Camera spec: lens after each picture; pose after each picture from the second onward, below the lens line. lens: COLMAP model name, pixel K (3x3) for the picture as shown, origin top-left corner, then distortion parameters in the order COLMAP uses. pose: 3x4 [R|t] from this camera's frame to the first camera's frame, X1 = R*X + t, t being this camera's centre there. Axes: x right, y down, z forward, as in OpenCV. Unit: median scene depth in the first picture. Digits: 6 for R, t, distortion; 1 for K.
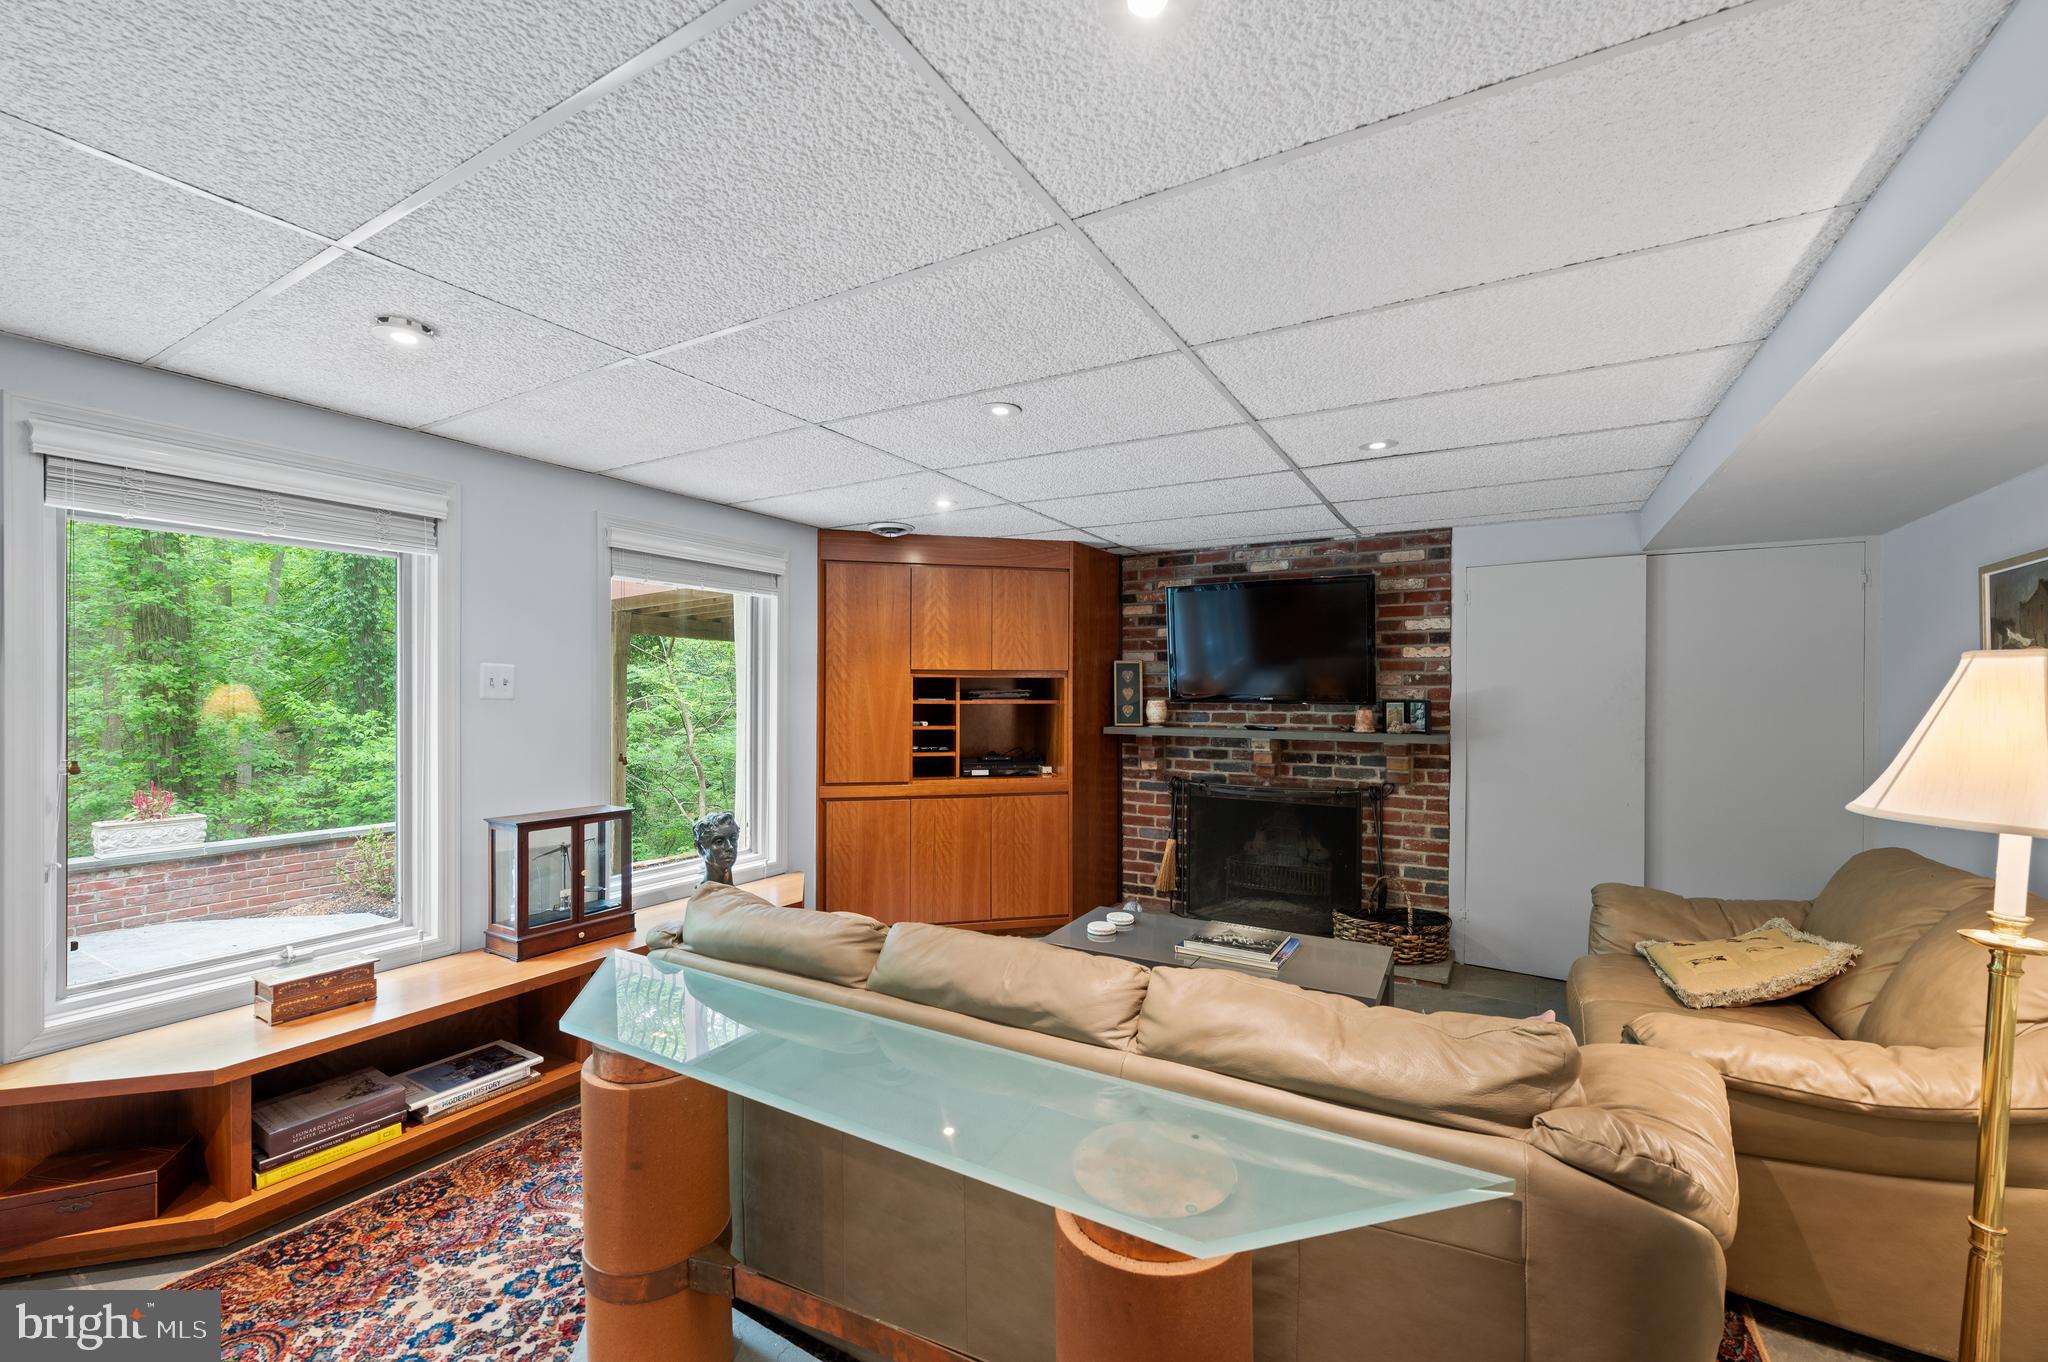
lens RADIAL K [[835.9, 0, 1012.8], [0, 835.9, 692.5], [0, 0, 1]] dist [0.000494, 0.000215]
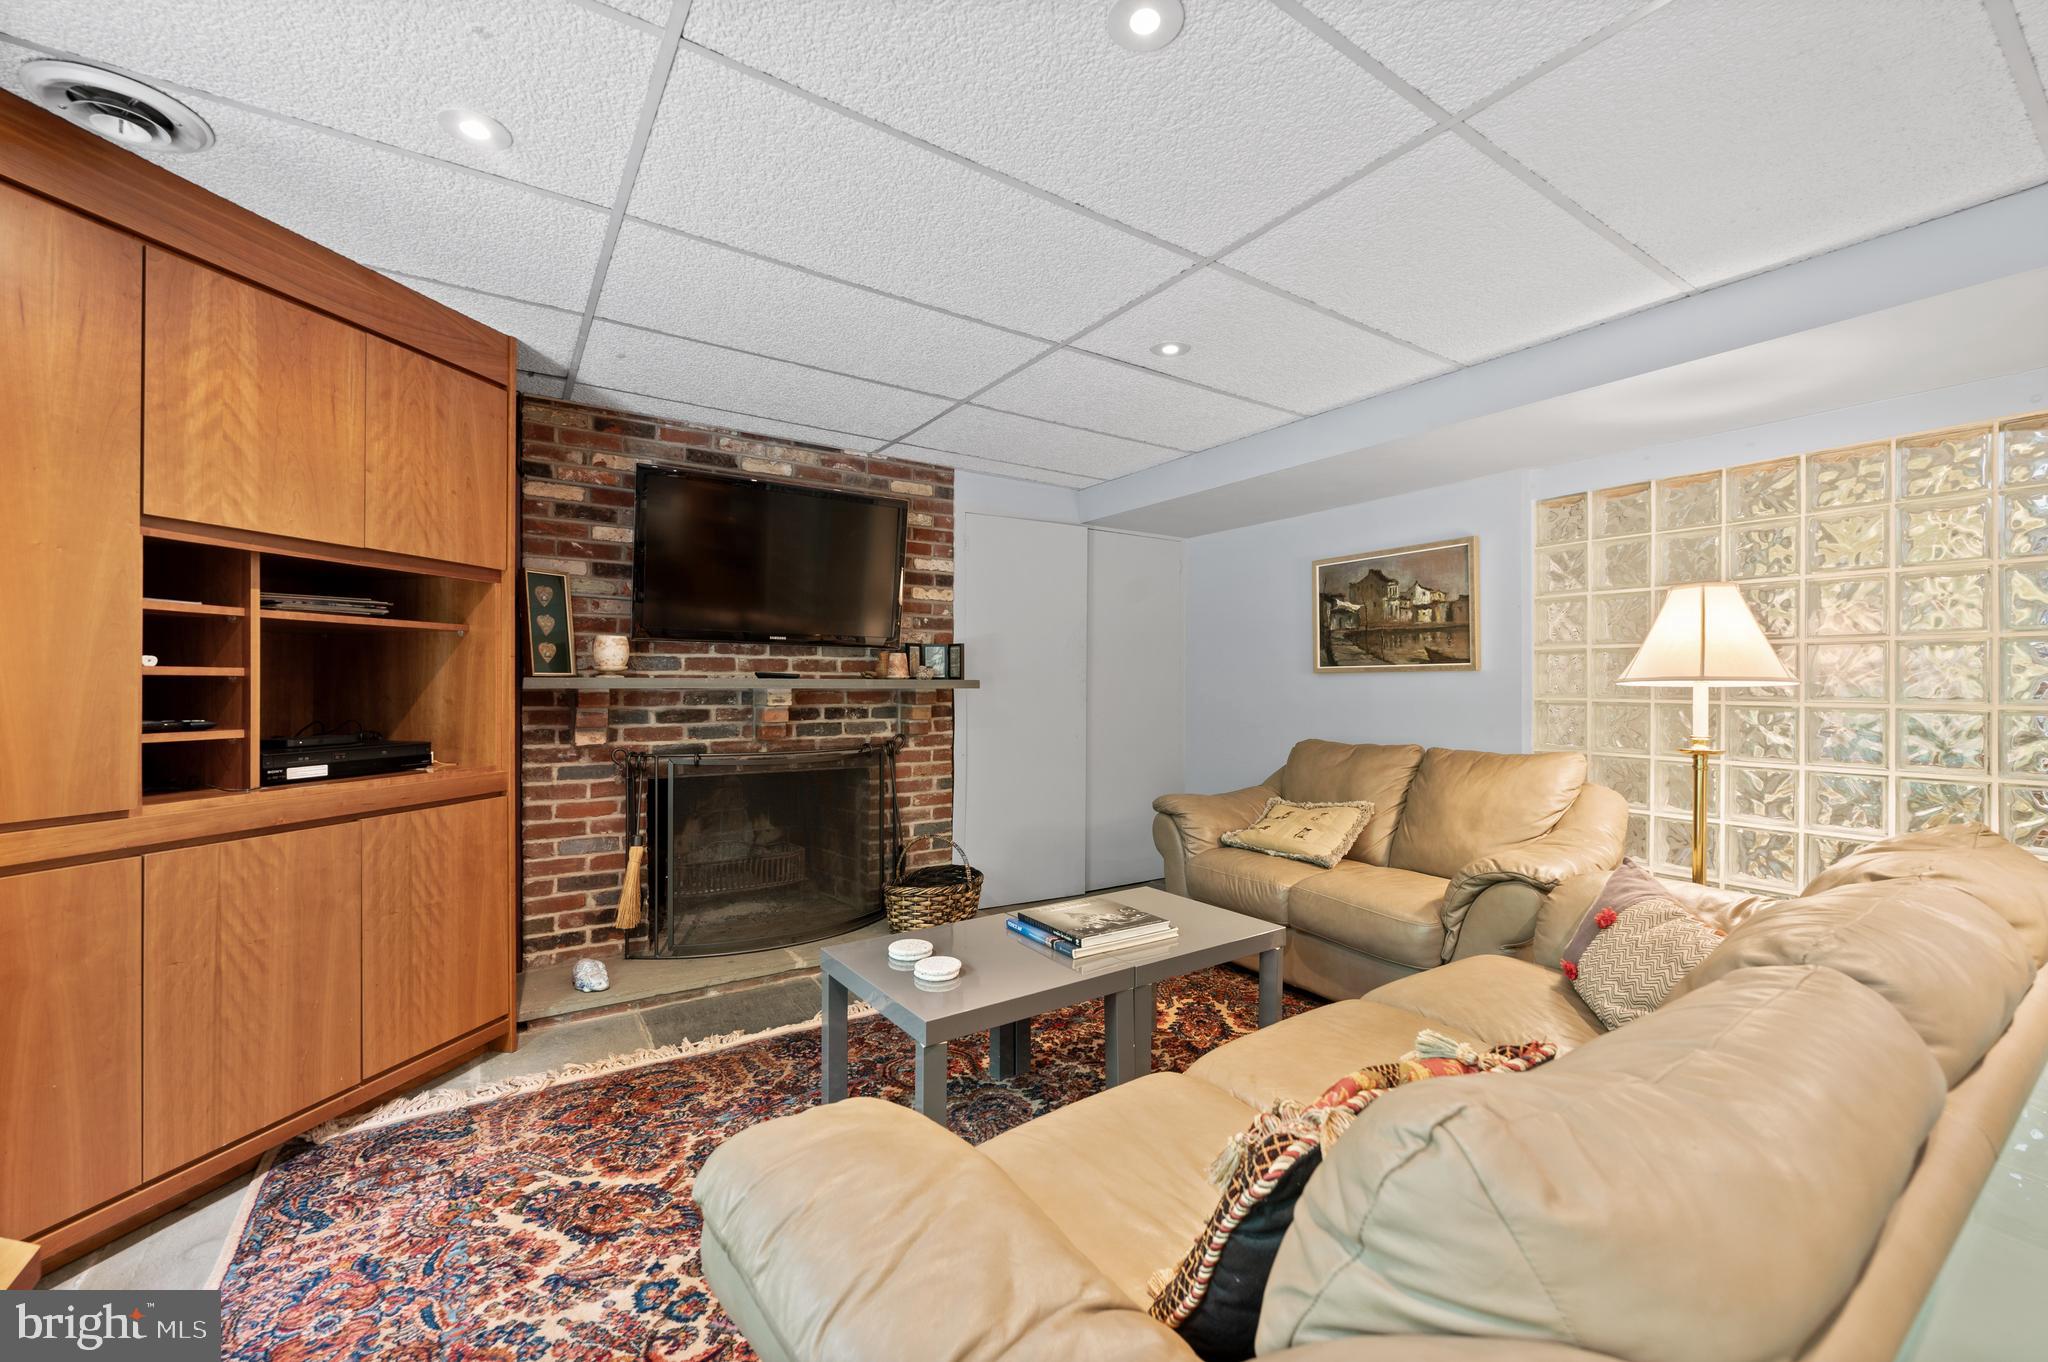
lens RADIAL K [[835.9, 0, 1026.2], [0, 835.9, 682.6], [0, 0, 1]] dist [0.000494, 0.000215]
pose [[0.416663, 0.001437, 0.909060, -0.297040], [-0.002387, 0.999997, -0.000487, 0.047735], [-0.909058, -0.001967, 0.416665, 0.468541]]
